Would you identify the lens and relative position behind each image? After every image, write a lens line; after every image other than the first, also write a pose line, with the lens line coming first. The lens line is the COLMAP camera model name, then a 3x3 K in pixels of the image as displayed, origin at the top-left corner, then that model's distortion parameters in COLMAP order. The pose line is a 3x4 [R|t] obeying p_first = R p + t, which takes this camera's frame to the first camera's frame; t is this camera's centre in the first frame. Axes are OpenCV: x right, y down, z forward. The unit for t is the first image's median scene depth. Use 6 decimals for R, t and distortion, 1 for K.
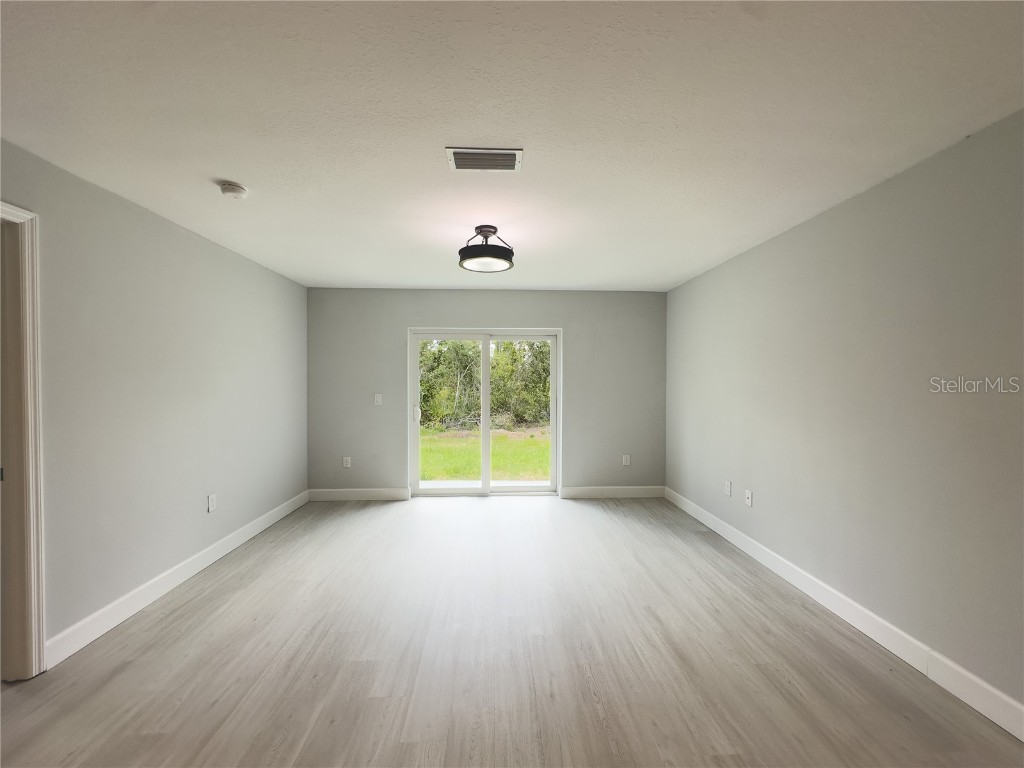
lens RADIAL K [[405.6, 0, 513.5], [0, 405.6, 387.2], [0, 0, 1]] dist [0.000011, -0.000001]
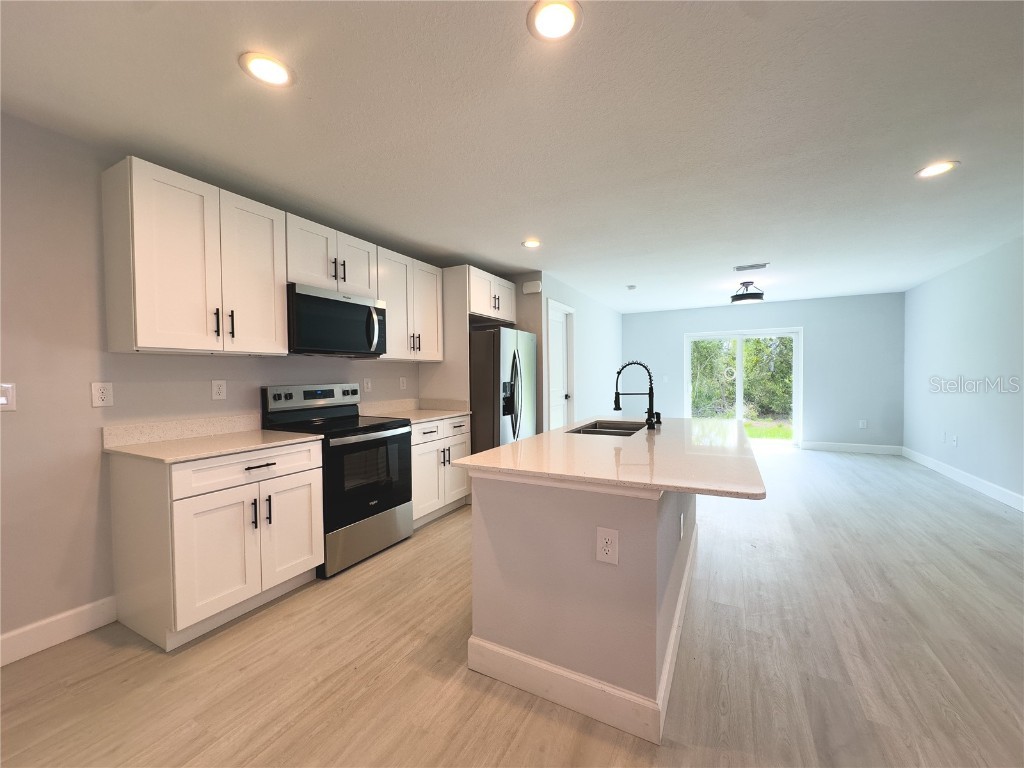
lens RADIAL K [[405.6, 0, 513.5], [0, 405.6, 387.2], [0, 0, 1]] dist [0.000011, -0.000001]
pose [[0.858078, 0.004460, -0.513501, -0.016100], [0.001931, 0.999927, 0.011912, 0.044922], [0.513516, -0.011213, 0.858006, -0.709695]]
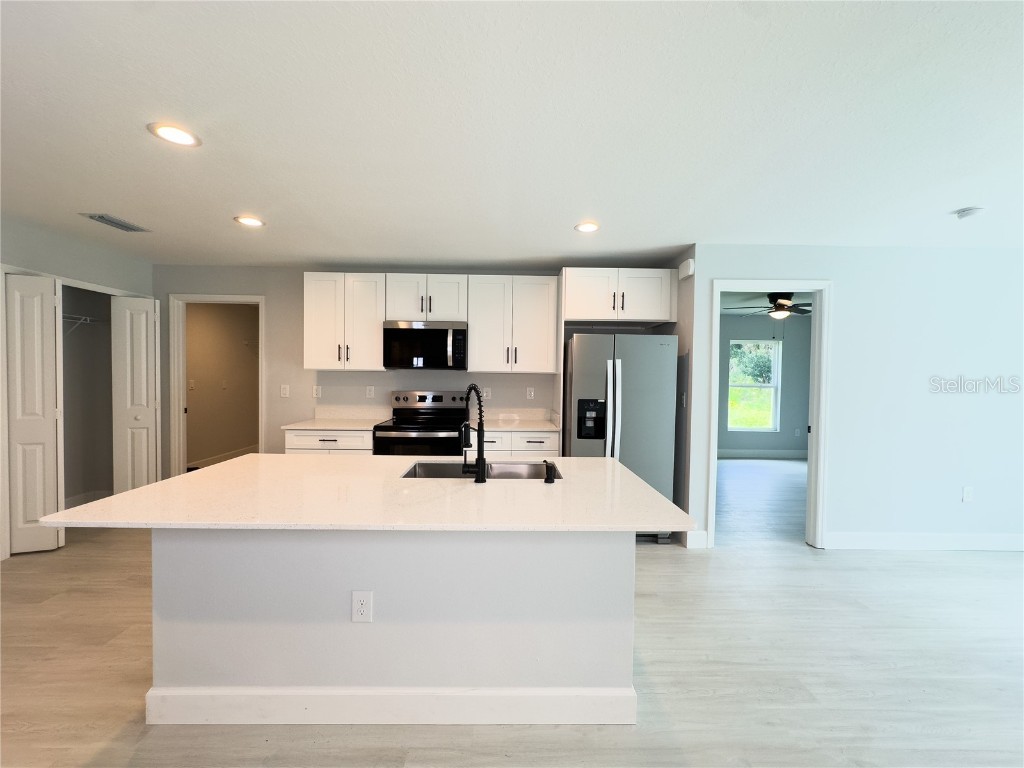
lens RADIAL K [[405.6, 0, 513.5], [0, 405.6, 387.2], [0, 0, 1]] dist [0.000011, -0.000001]
pose [[-0.034972, 0.027996, -0.998996, 0.236937], [-0.032757, 0.999038, 0.029144, 0.008199], [0.998851, 0.033743, -0.034021, -0.108747]]
